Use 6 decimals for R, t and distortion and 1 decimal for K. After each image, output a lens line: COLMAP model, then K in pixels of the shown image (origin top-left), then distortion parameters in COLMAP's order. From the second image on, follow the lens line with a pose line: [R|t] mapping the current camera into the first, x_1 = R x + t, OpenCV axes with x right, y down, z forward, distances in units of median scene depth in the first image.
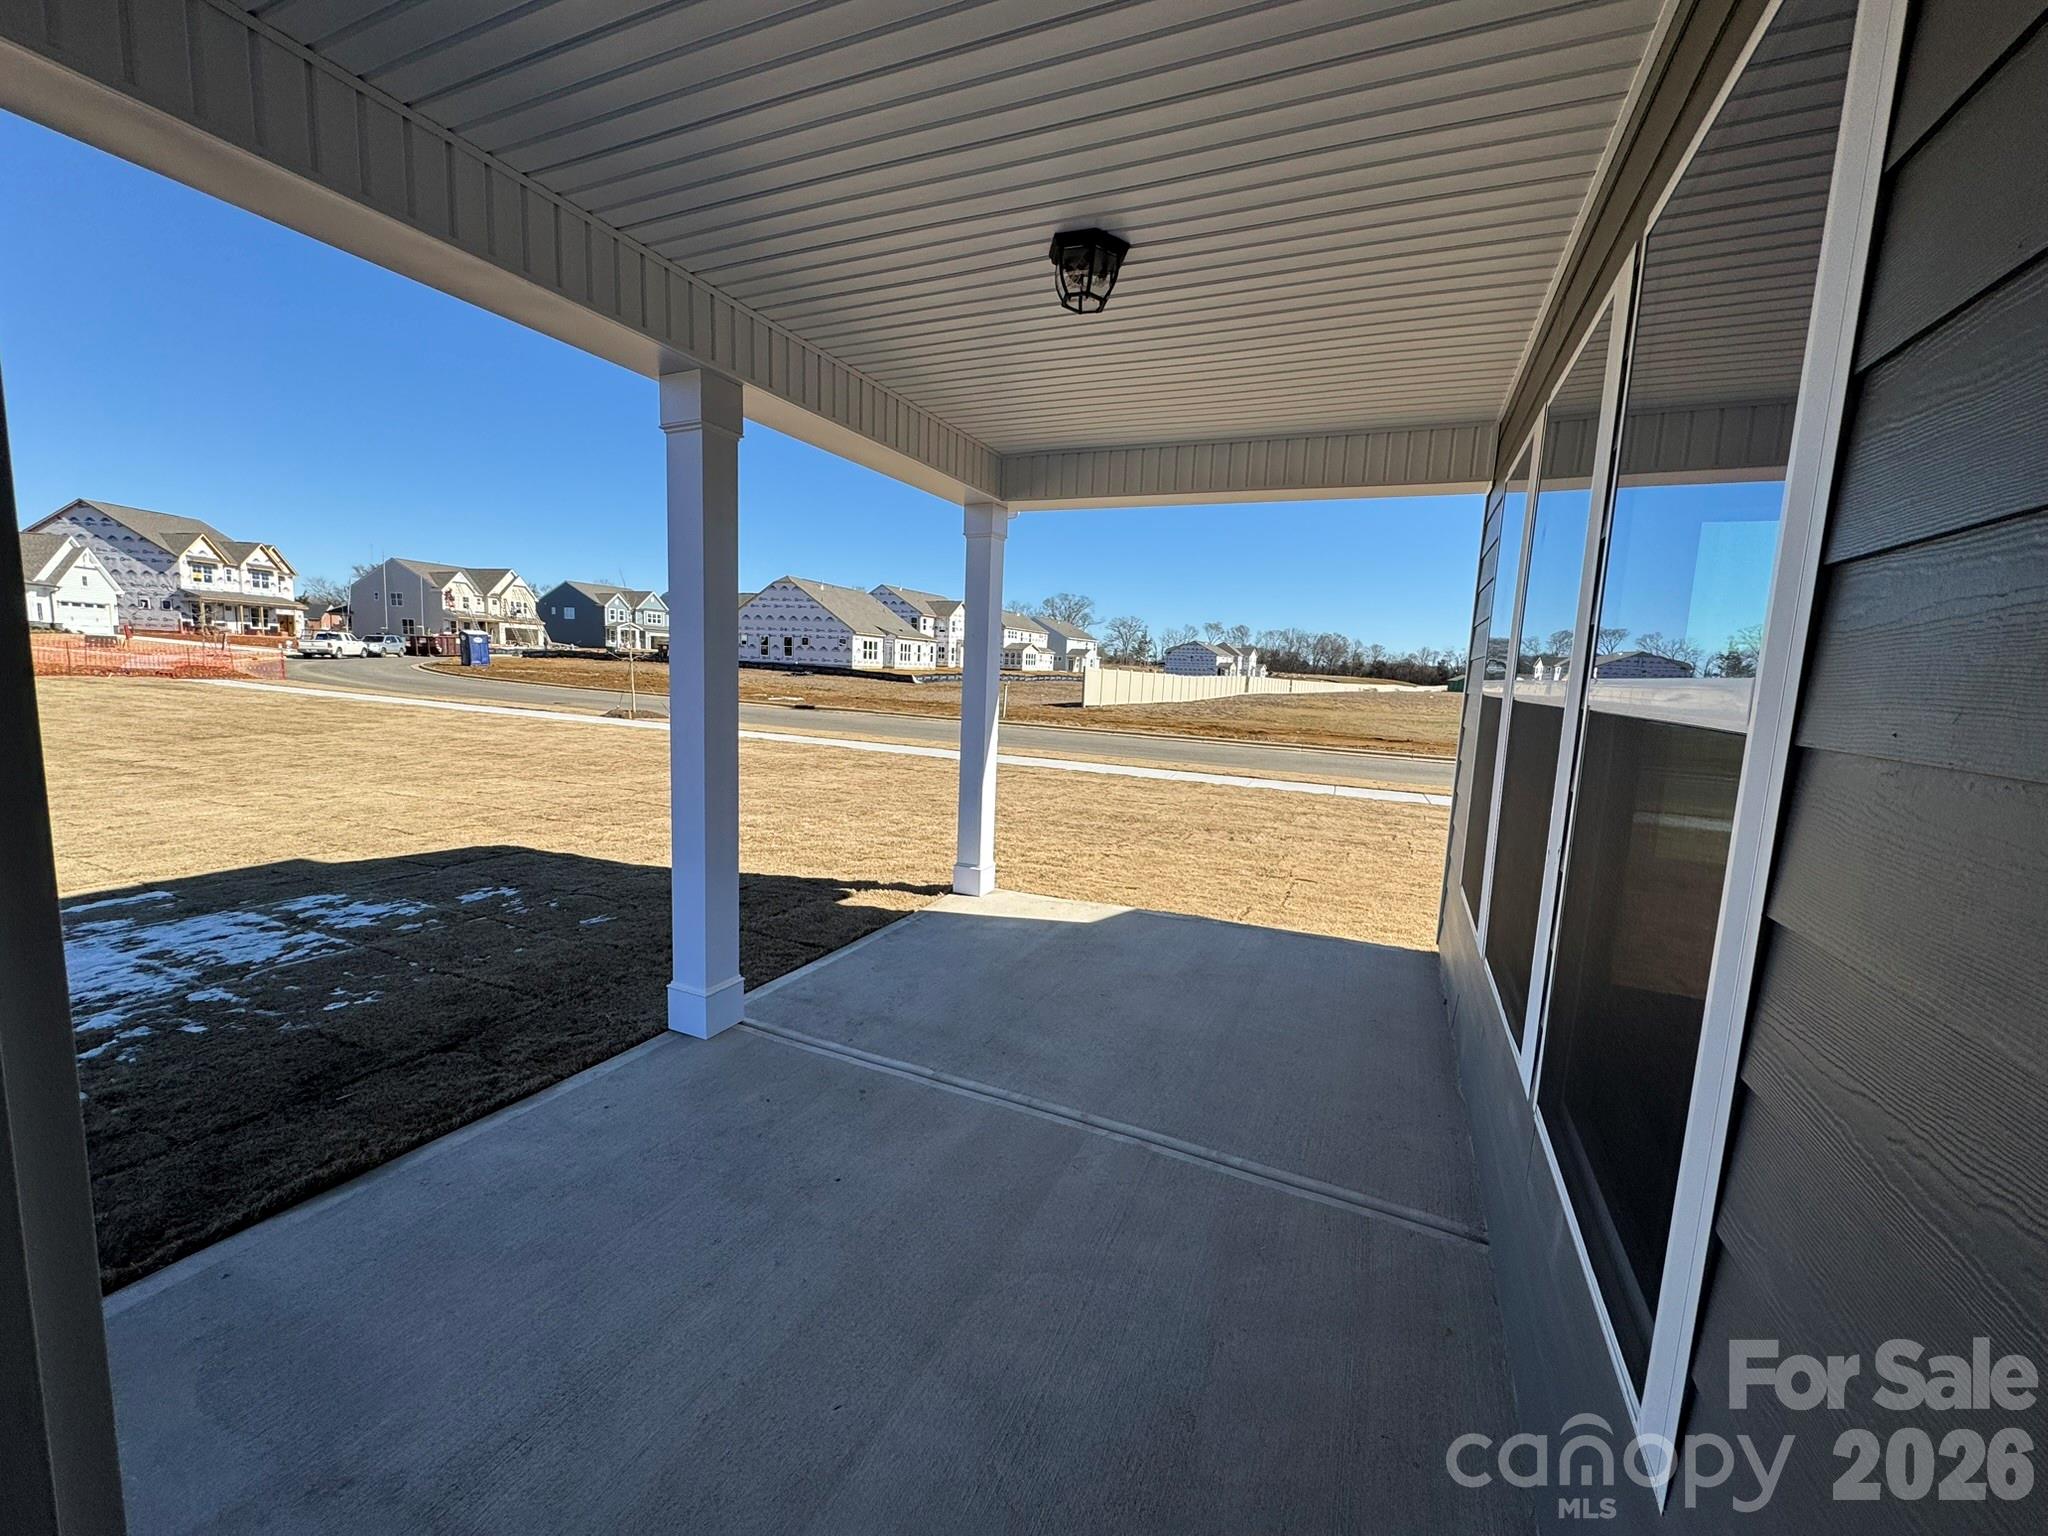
lens RADIAL K [[814.9, 0, 1024.4], [0, 814.9, 768.7], [0, 0, 1]] dist [-0.002319, 0.000304]
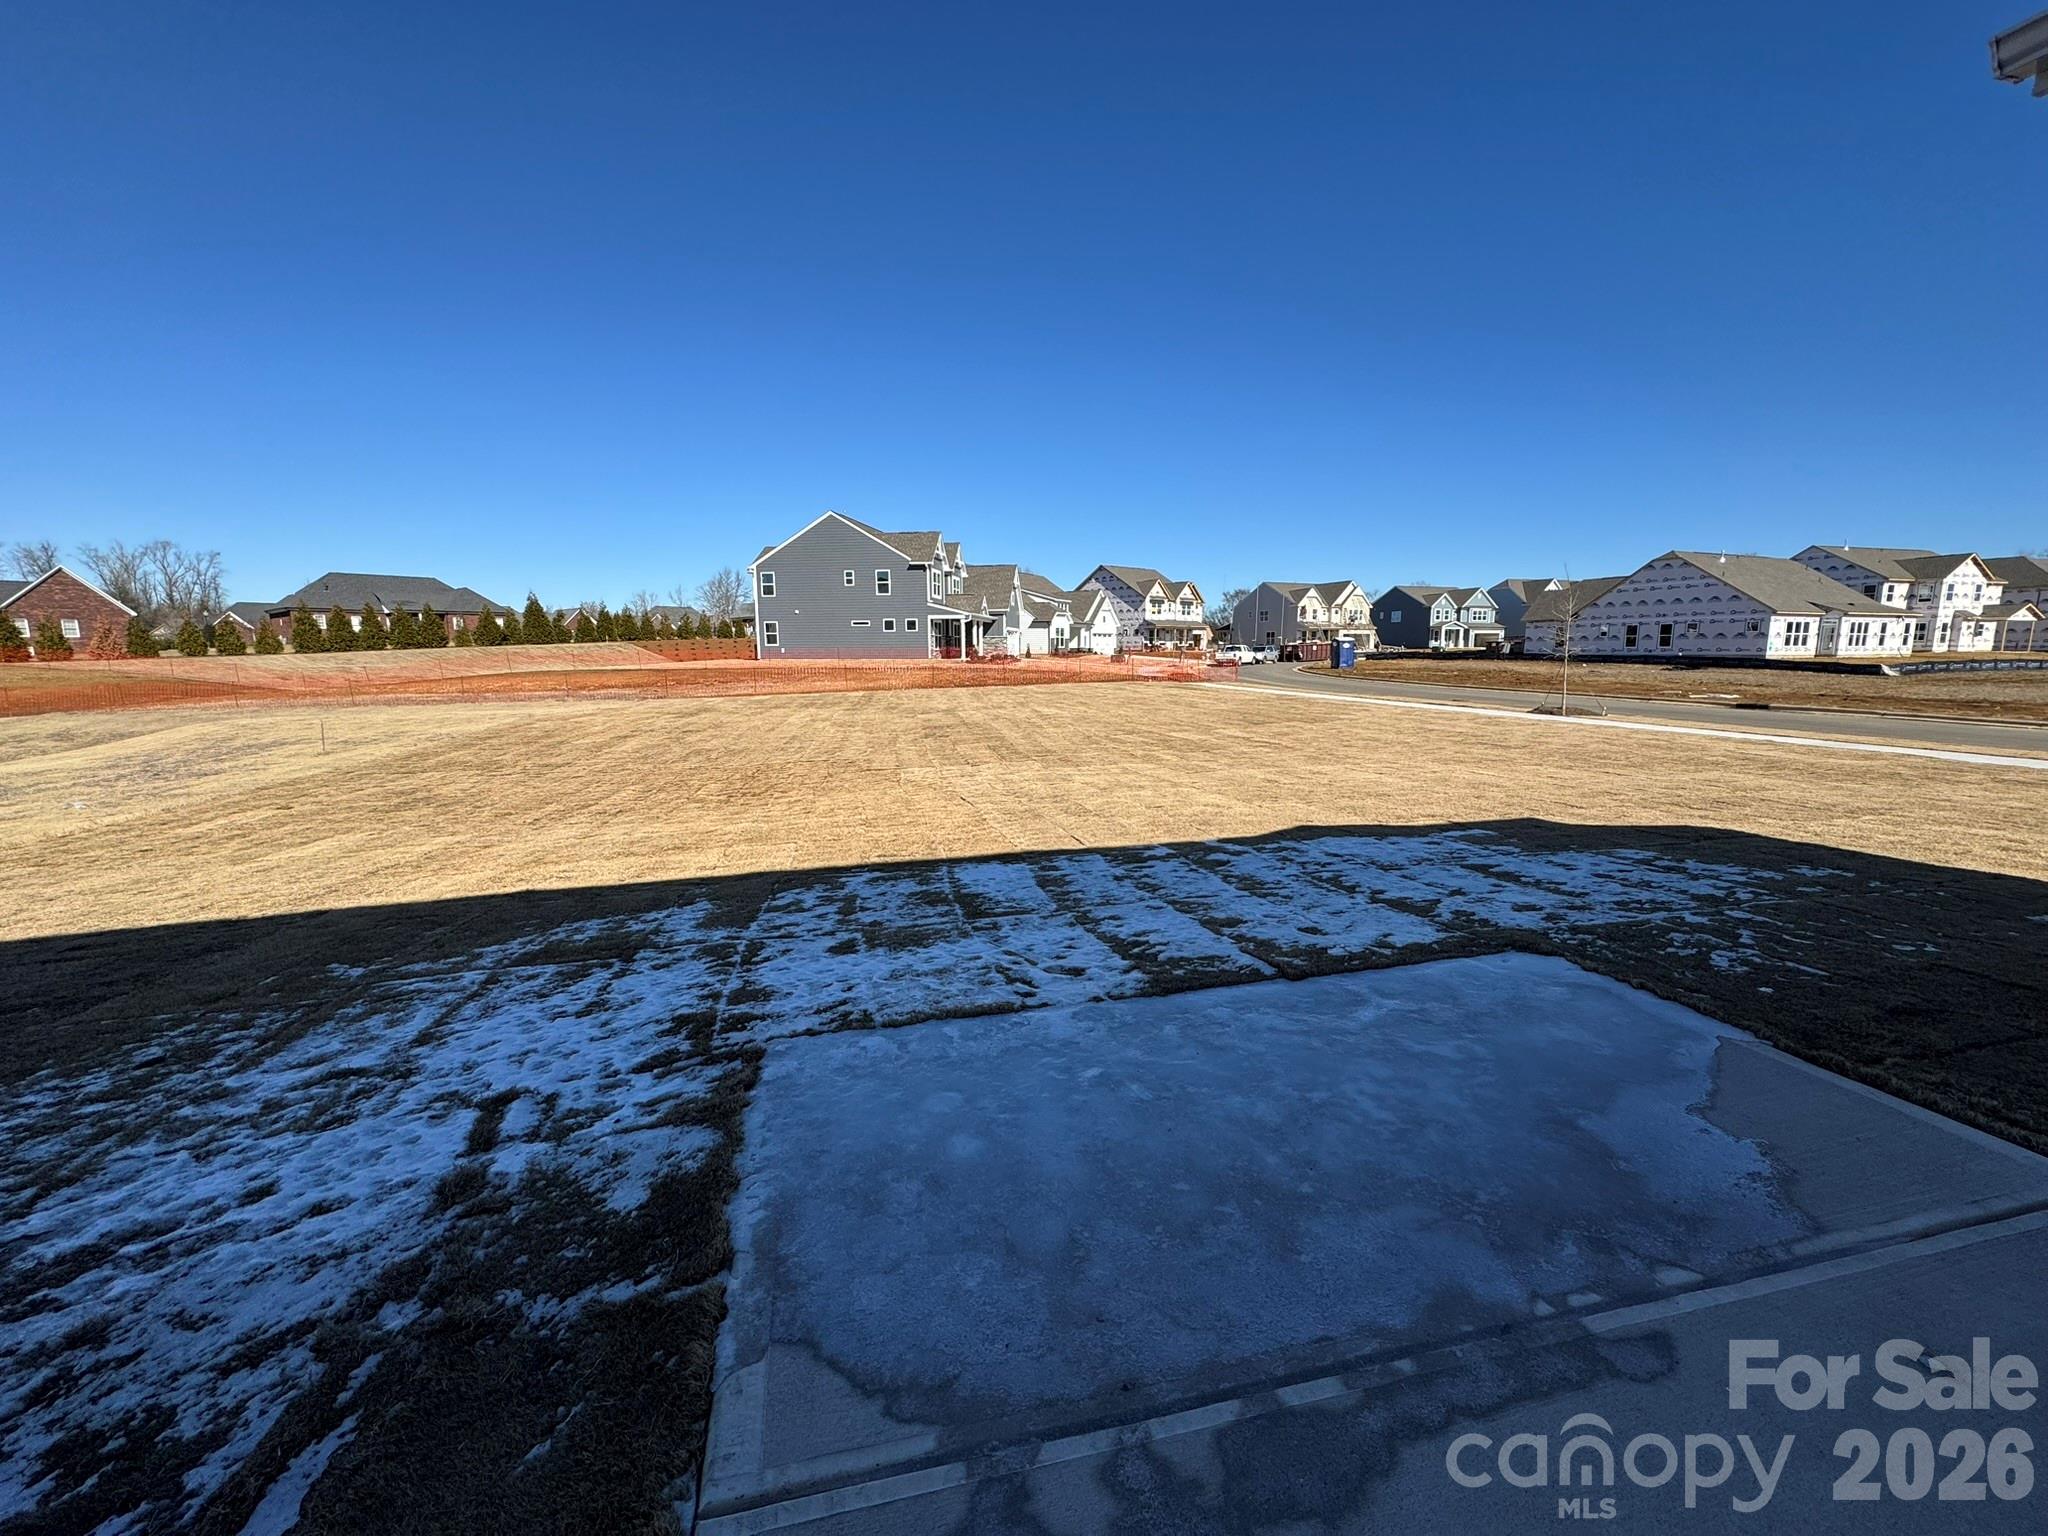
lens RADIAL K [[814.9, 0, 1033.0], [0, 814.9, 770.3], [0, 0, 1]] dist [-0.002319, 0.000304]
pose [[0.624837, 0.068695, -0.777727, -0.034963], [-0.067053, 0.997163, 0.034206, 0.004079], [0.777871, 0.030776, 0.627671, -0.031744]]
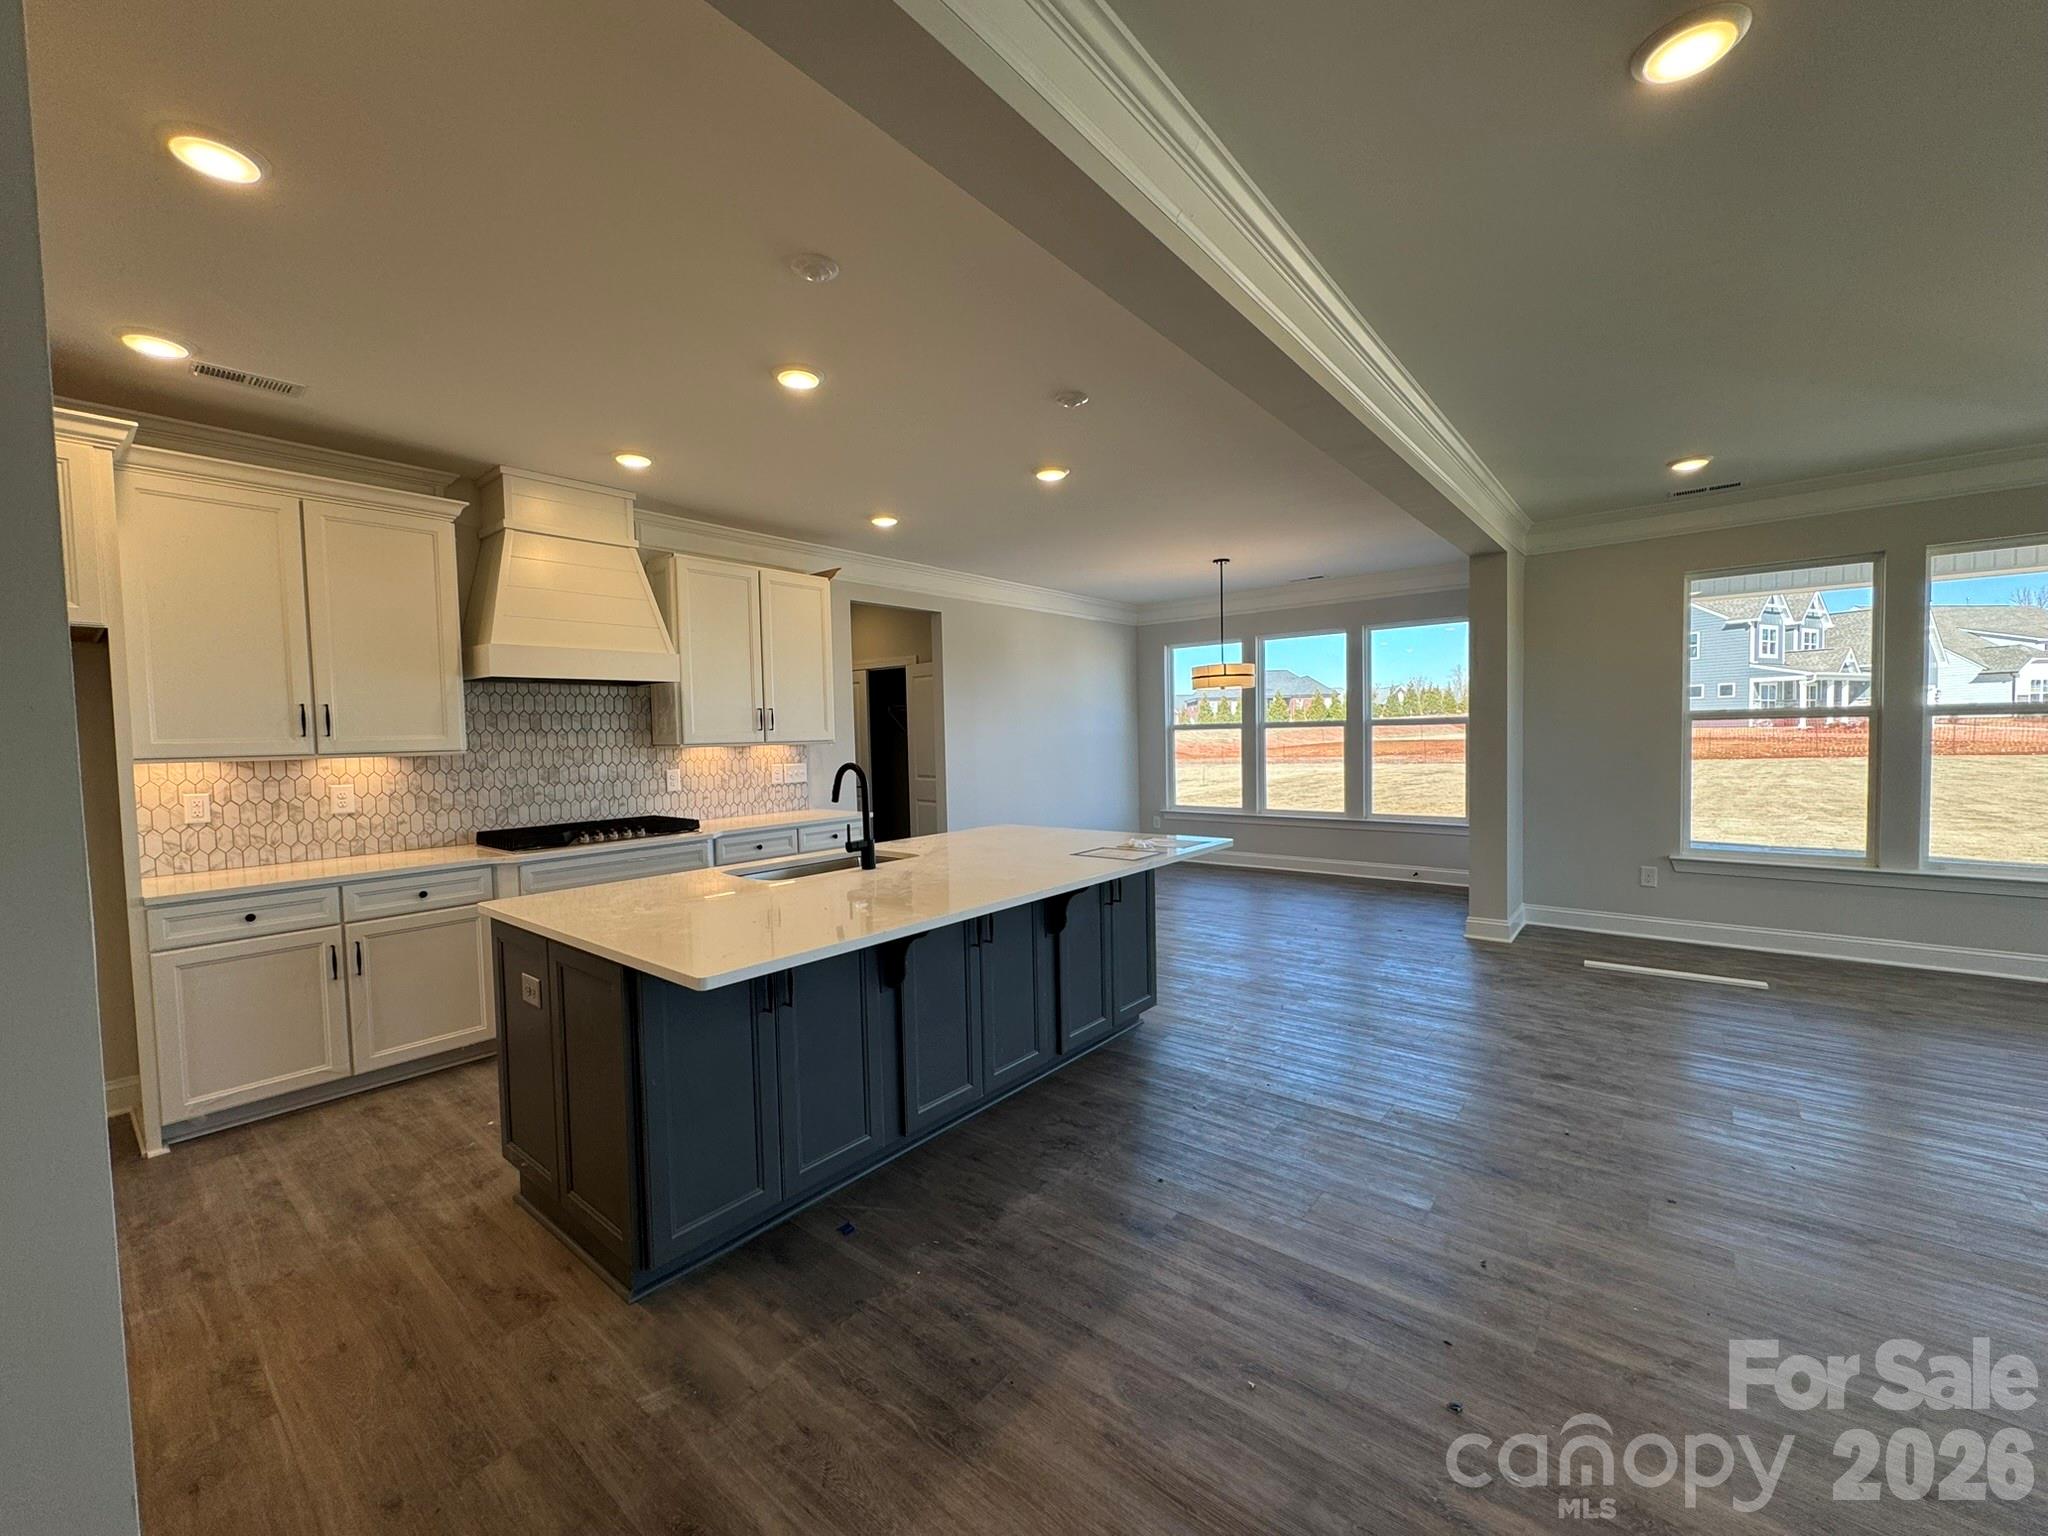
lens RADIAL K [[814.9, 0, 1026.8], [0, 814.9, 767.8], [0, 0, 1]] dist [-0.002319, 0.000304]
pose [[-0.259636, 0.004486, -0.965696, 0.089659], [-0.109038, 0.993458, 0.033931, 0.007047], [0.959531, 0.114107, -0.257448, -0.024904]]
